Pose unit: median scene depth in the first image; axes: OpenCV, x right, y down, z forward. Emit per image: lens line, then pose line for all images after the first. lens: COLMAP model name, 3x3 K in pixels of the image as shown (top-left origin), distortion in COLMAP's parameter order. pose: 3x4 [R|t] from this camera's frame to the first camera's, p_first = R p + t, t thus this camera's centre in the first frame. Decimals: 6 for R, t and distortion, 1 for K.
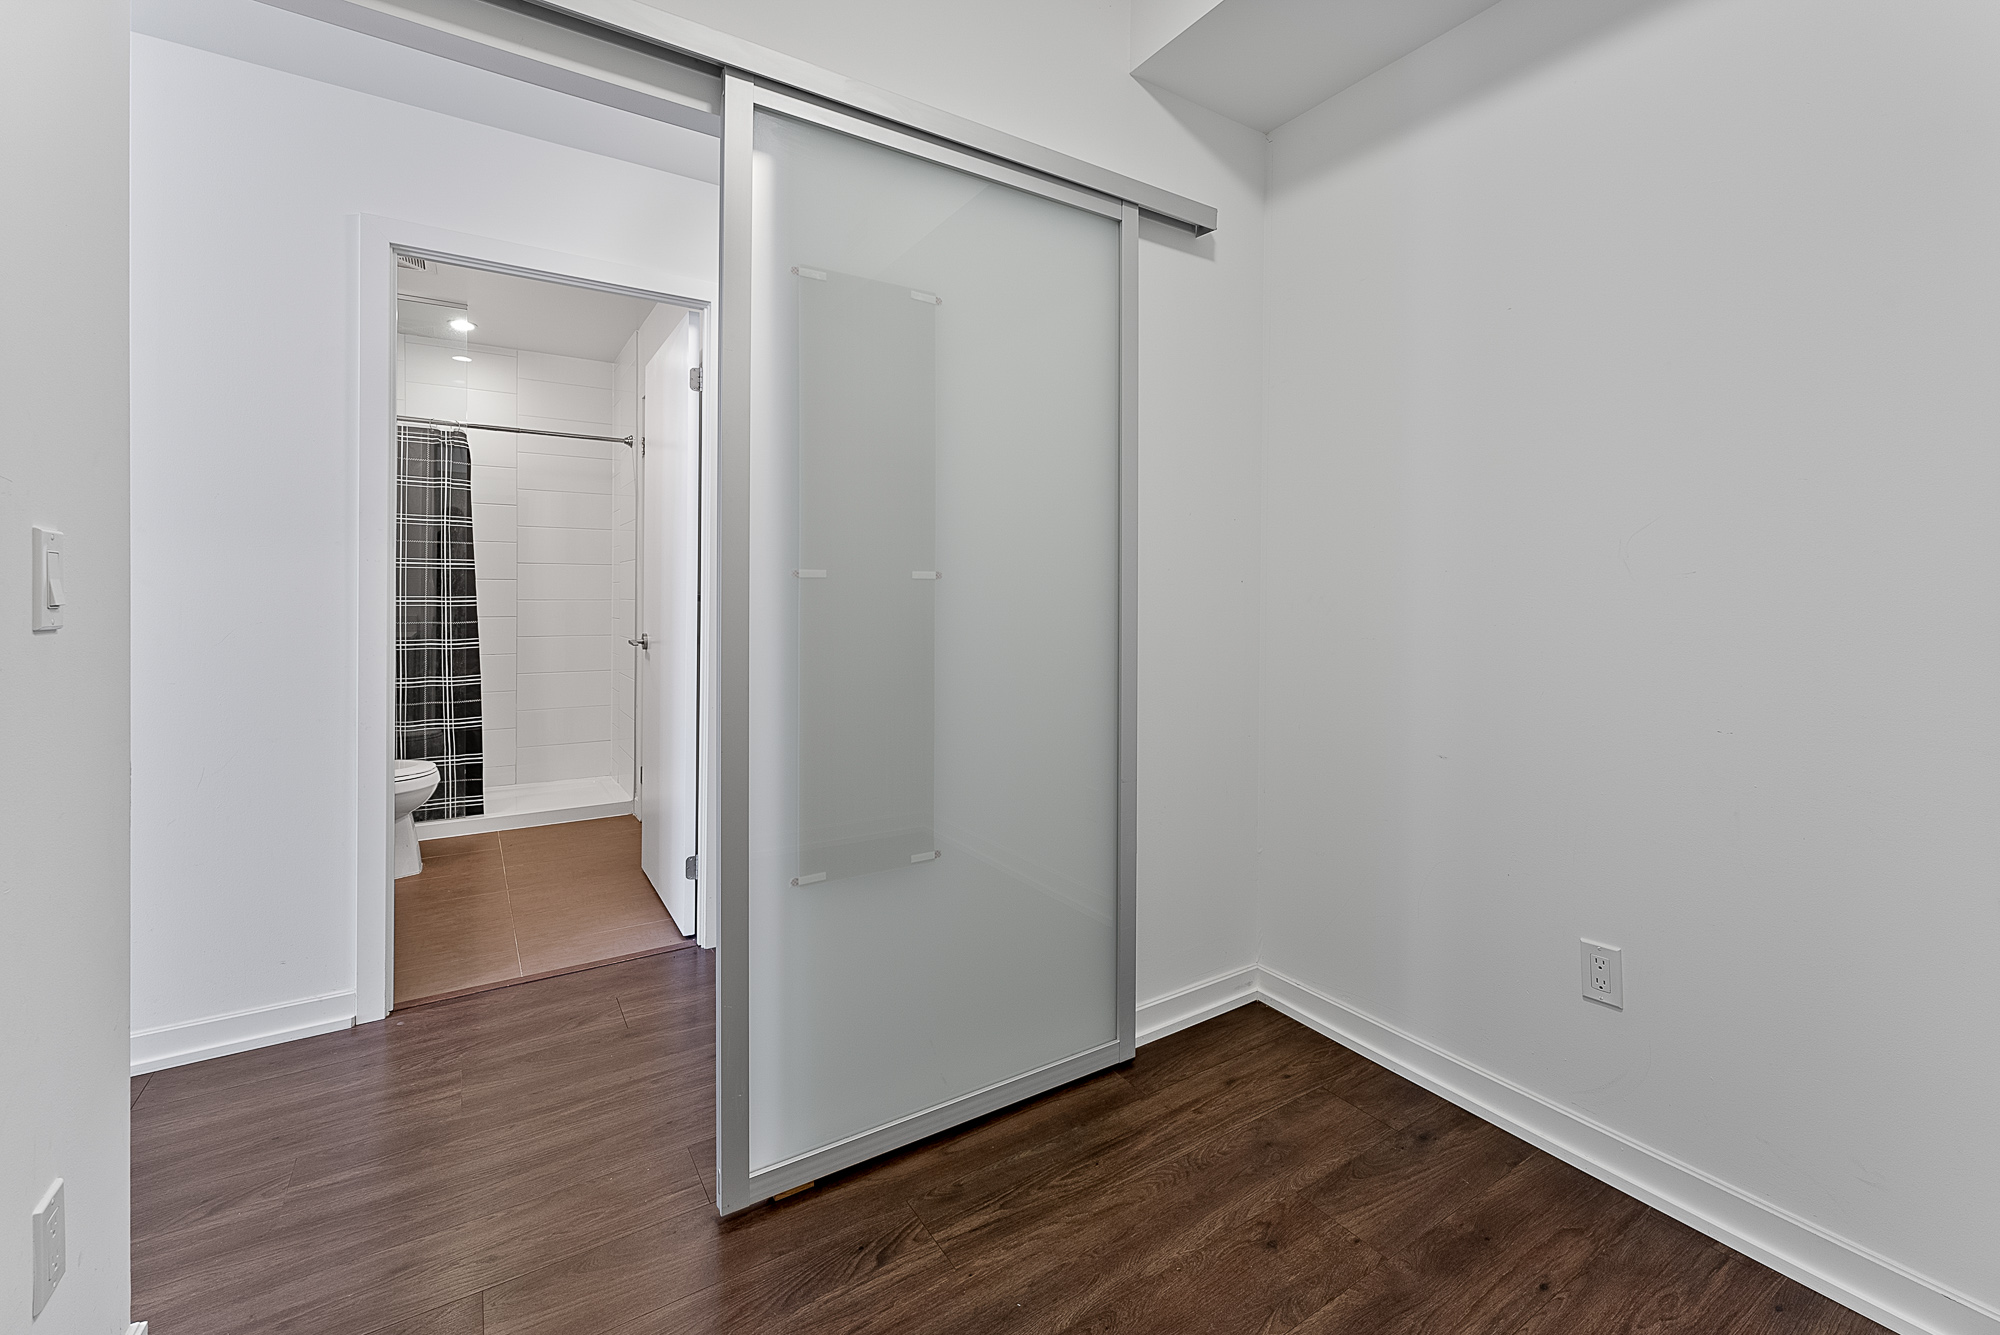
lens RADIAL K [[832.2, 0, 1011.1], [0, 832.2, 601.7], [0, 0, 1]] dist [0.006255, -0.001412]
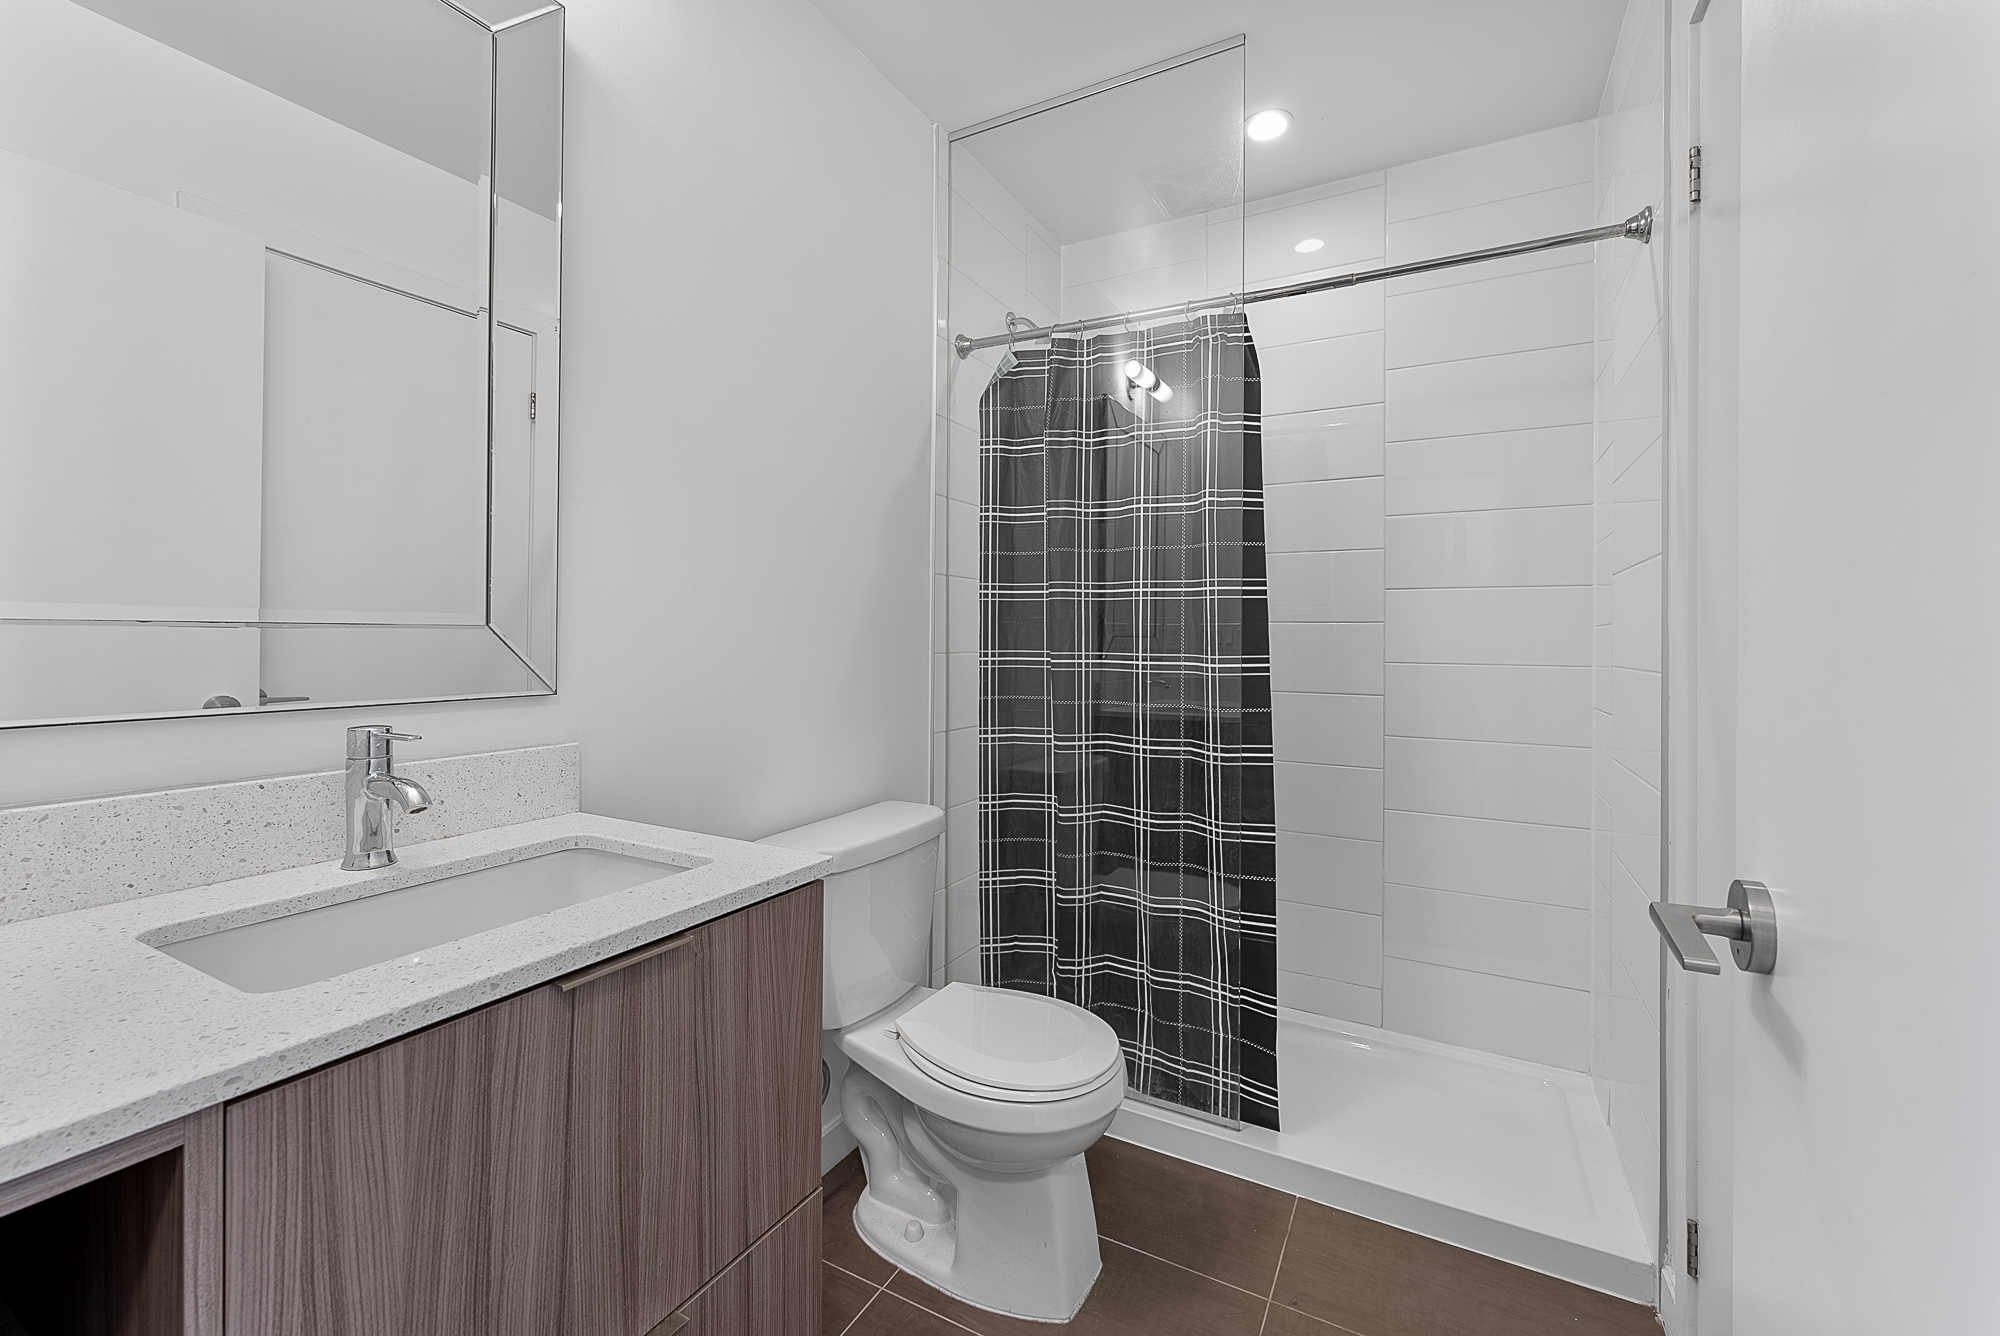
lens RADIAL K [[832.2, 0, 1002.5], [0, 832.2, 640.3], [0, 0, 1]] dist [0.006255, -0.001412]
pose [[0.475942, -0.005440, -0.879460, -0.696276], [-0.006698, 0.999929, -0.009810, -0.022068], [0.879451, 0.010560, 0.475872, 1.500970]]
